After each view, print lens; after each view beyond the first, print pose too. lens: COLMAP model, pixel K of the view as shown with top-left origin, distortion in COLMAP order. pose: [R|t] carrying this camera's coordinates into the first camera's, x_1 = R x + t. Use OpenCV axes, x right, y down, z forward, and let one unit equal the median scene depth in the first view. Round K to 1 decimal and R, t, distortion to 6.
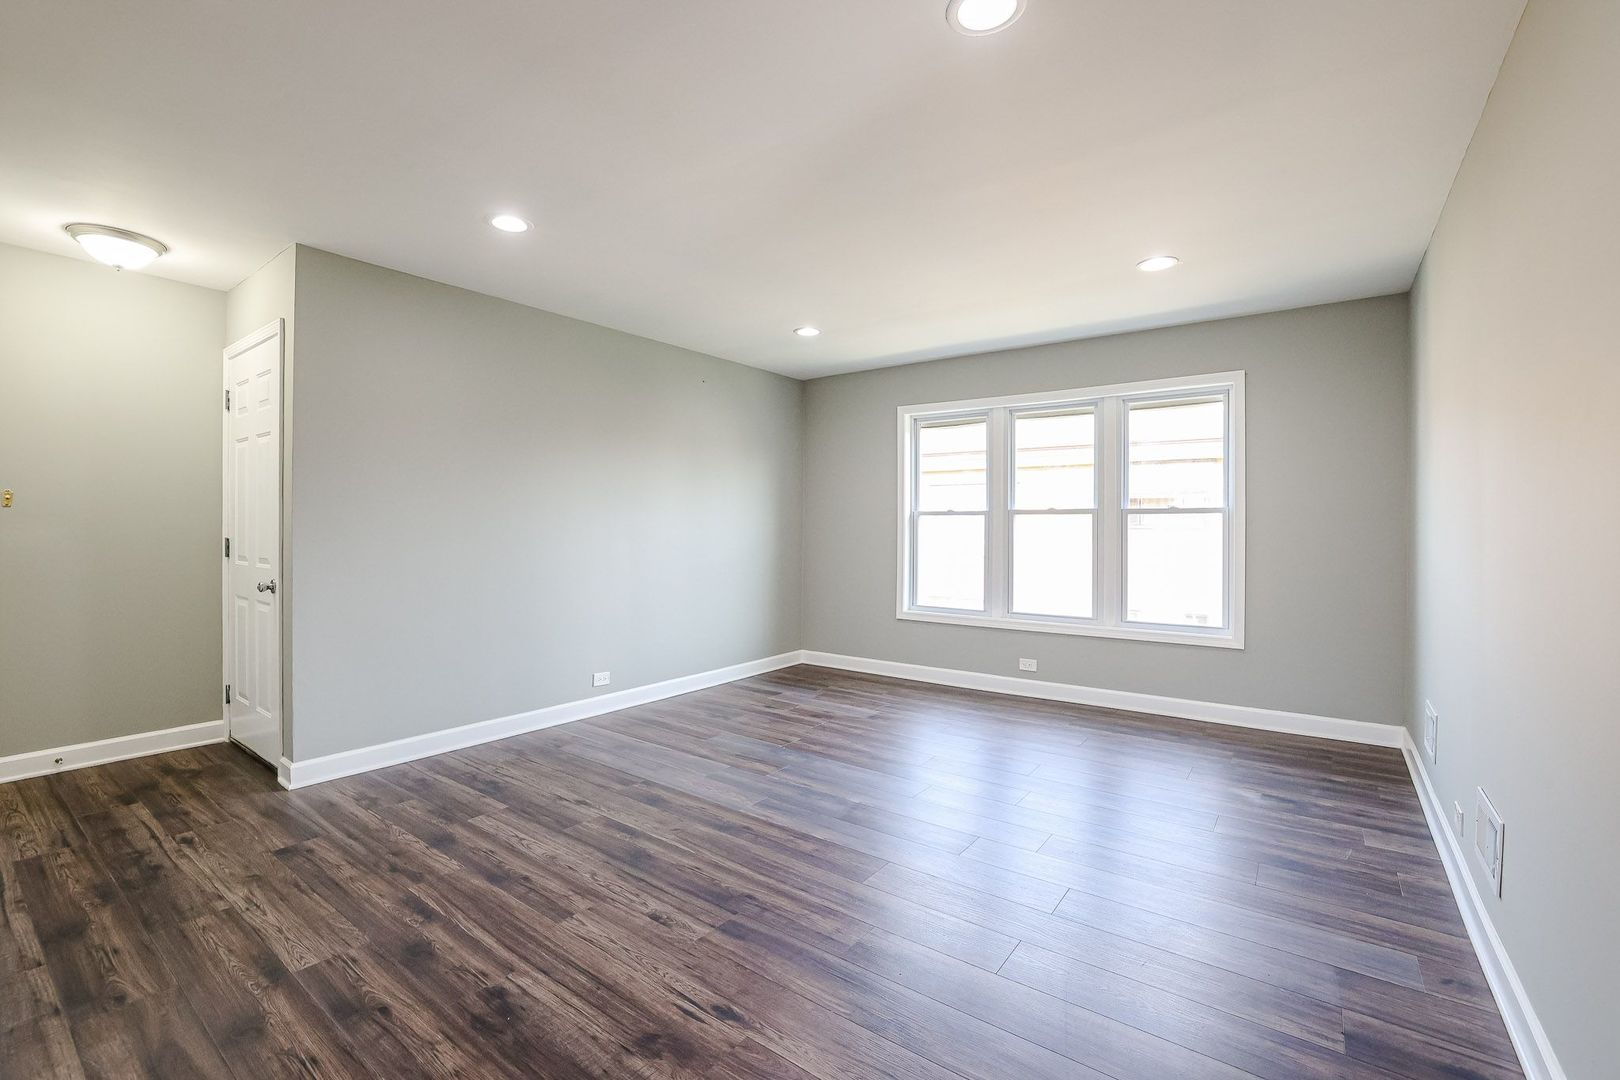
lens RADIAL K [[685.0, 0, 810.0], [0, 685.0, 527.1], [0, 0, 1]] dist [-0.020053, 0.002693]
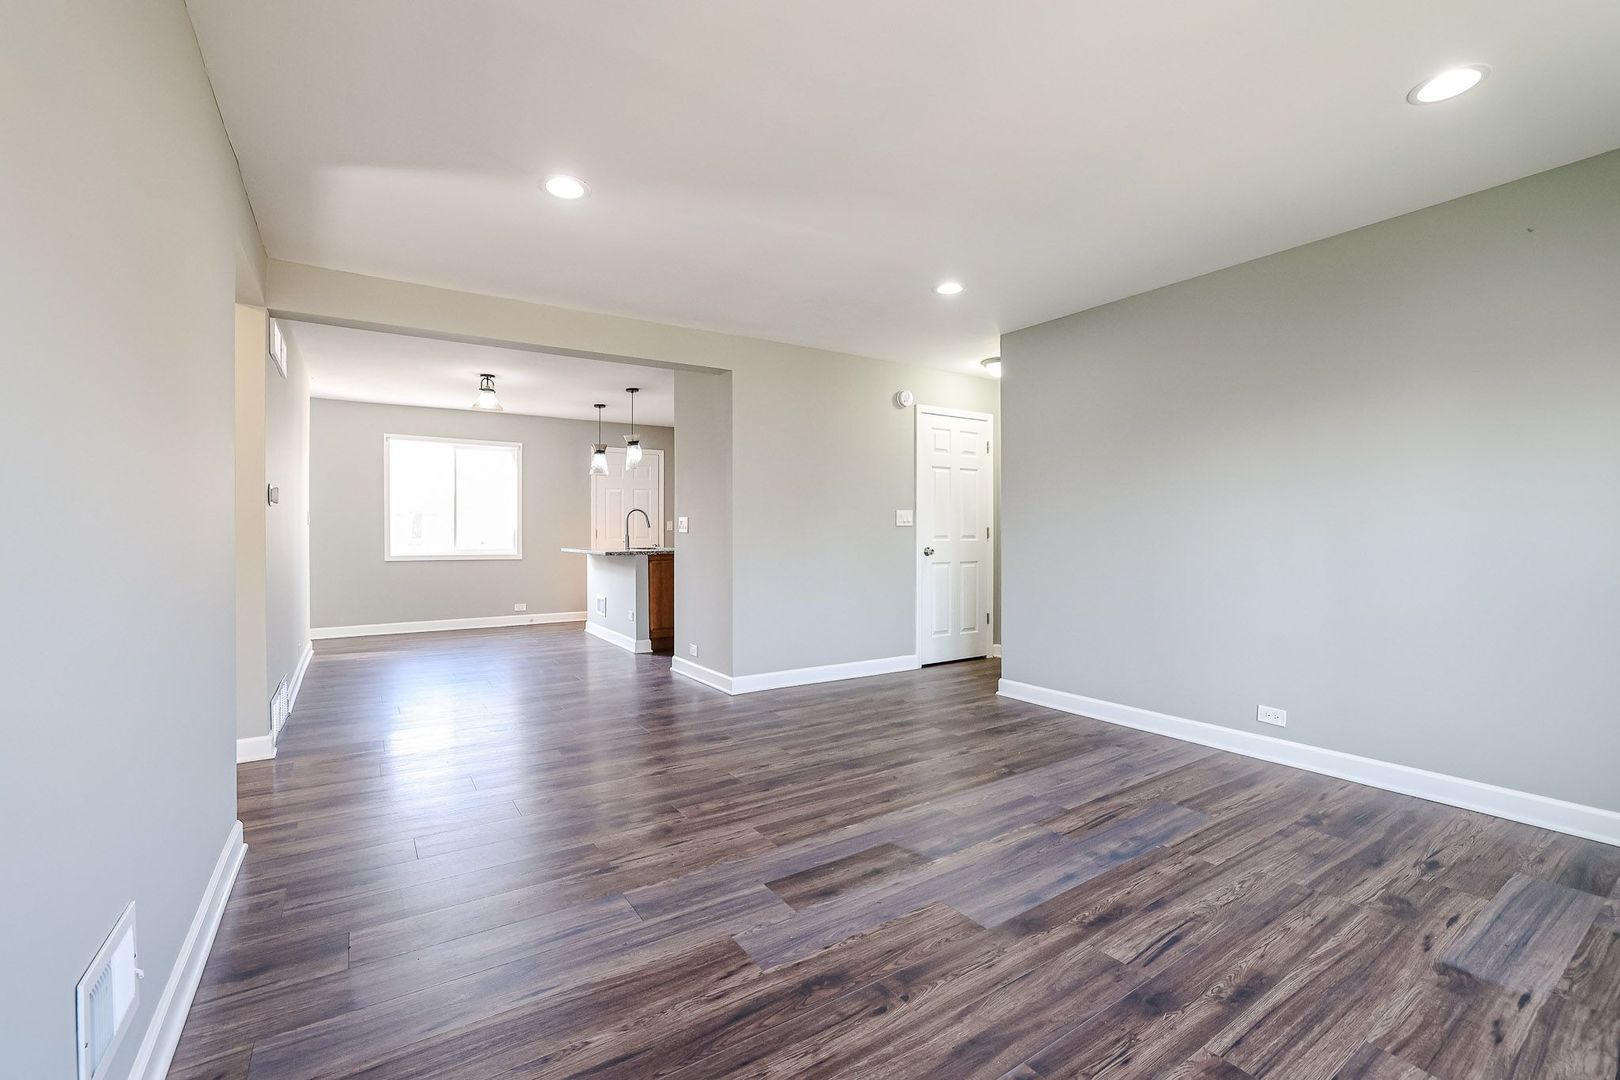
lens RADIAL K [[685.0, 0, 800.6], [0, 685.0, 541.0], [0, 0, 1]] dist [-0.020053, 0.002693]
pose [[-0.340208, 0.001542, -0.940349, 0.920709], [0.005985, 0.999982, -0.000526, 0.042004], [0.940331, -0.005807, -0.340211, 1.216386]]
